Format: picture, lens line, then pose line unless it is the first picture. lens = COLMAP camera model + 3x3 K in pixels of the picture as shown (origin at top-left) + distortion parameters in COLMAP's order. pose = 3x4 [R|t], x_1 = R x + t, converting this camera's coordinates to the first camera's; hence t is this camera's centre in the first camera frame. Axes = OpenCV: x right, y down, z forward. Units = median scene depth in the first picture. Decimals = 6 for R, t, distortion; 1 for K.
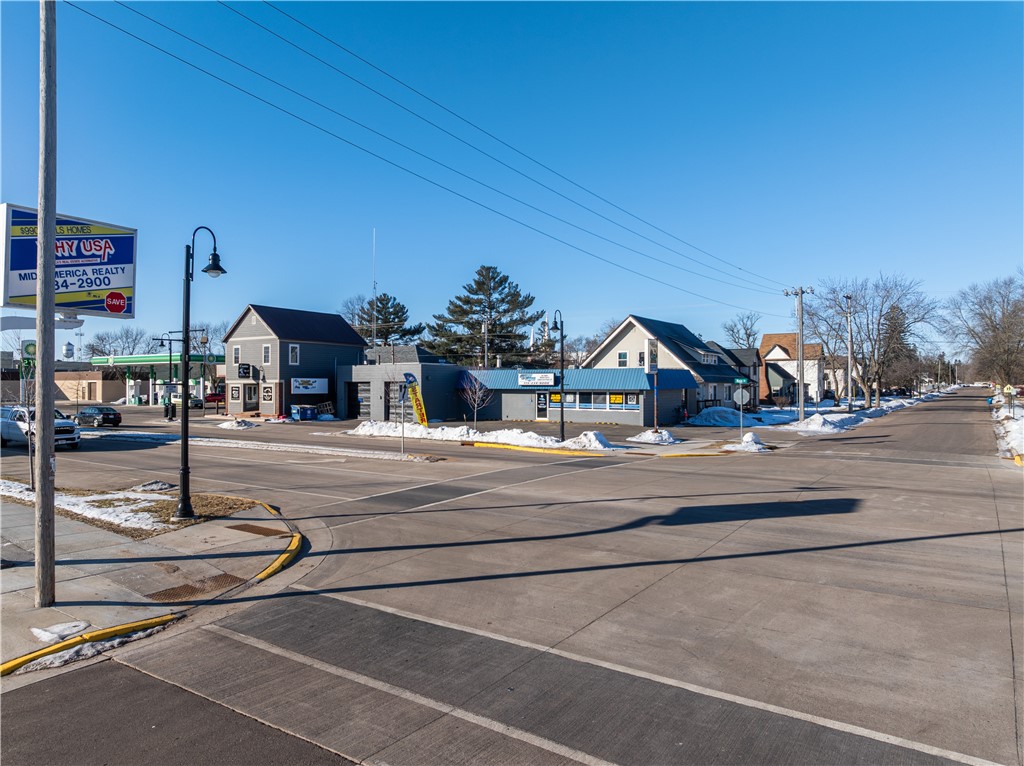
lens RADIAL K [[716.2, 0, 512.0], [0, 716.2, 383.0], [0, 0, 1]] dist [-0.035062, -0.007802]
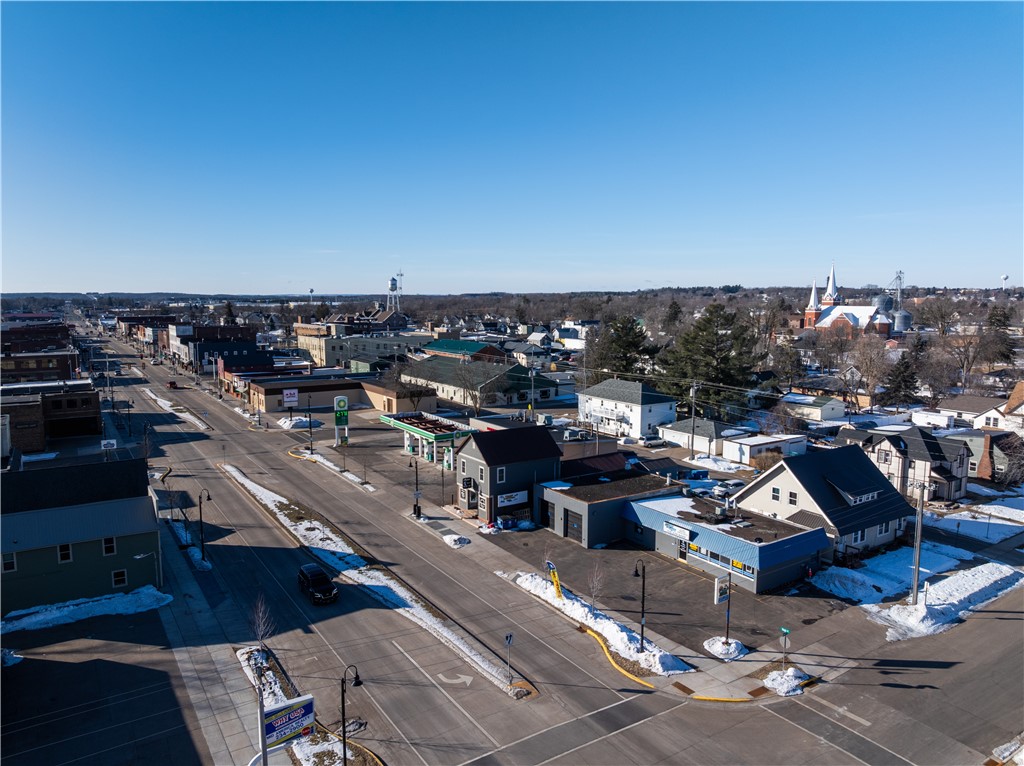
lens RADIAL K [[716.2, 0, 512.0], [0, 716.2, 383.0], [0, 0, 1]] dist [-0.035062, -0.007802]
pose [[0.919099, 0.048471, -0.391034, 0.218733], [0.001014, 0.992111, 0.125361, -0.372874], [0.394025, -0.115616, 0.911799, -0.169939]]
